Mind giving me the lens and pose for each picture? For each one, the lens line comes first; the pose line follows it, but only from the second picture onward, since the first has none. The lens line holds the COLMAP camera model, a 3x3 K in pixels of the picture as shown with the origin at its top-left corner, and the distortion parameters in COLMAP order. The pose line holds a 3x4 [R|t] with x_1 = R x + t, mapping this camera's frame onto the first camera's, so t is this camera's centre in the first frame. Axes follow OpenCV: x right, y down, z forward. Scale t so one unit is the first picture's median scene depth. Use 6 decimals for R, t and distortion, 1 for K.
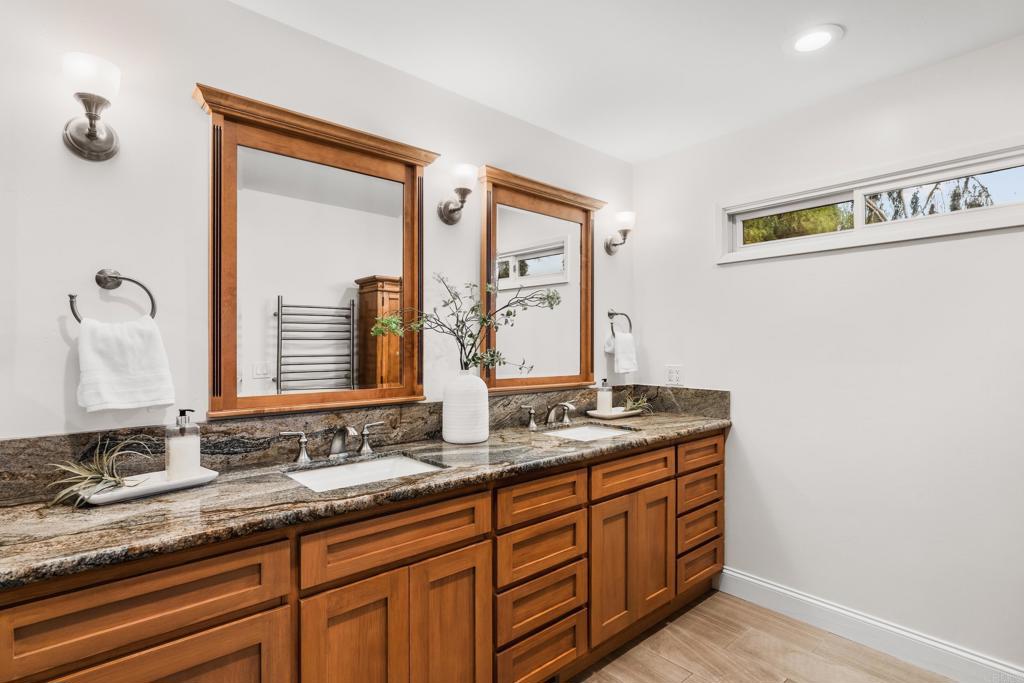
lens RADIAL K [[500.2, 0, 512.9], [0, 500.2, 343.3], [0, 0, 1]] dist [-0.004492, -0.000267]
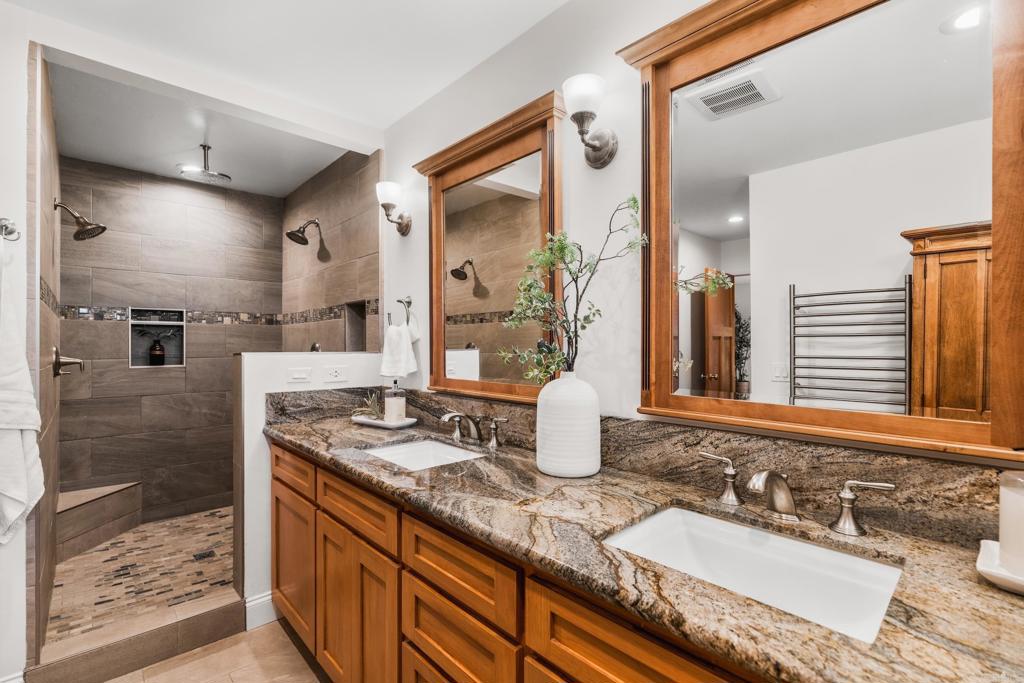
lens RADIAL K [[466.7, 0, 504.9], [0, 466.7, 344.3], [0, 0, 1]] dist [0.000313, -0.000361]
pose [[0.022173, -0.006409, -0.999734, 0.507112], [0.000228, 0.999979, -0.006405, 0.016279], [0.999754, -0.000086, 0.022174, 0.795032]]
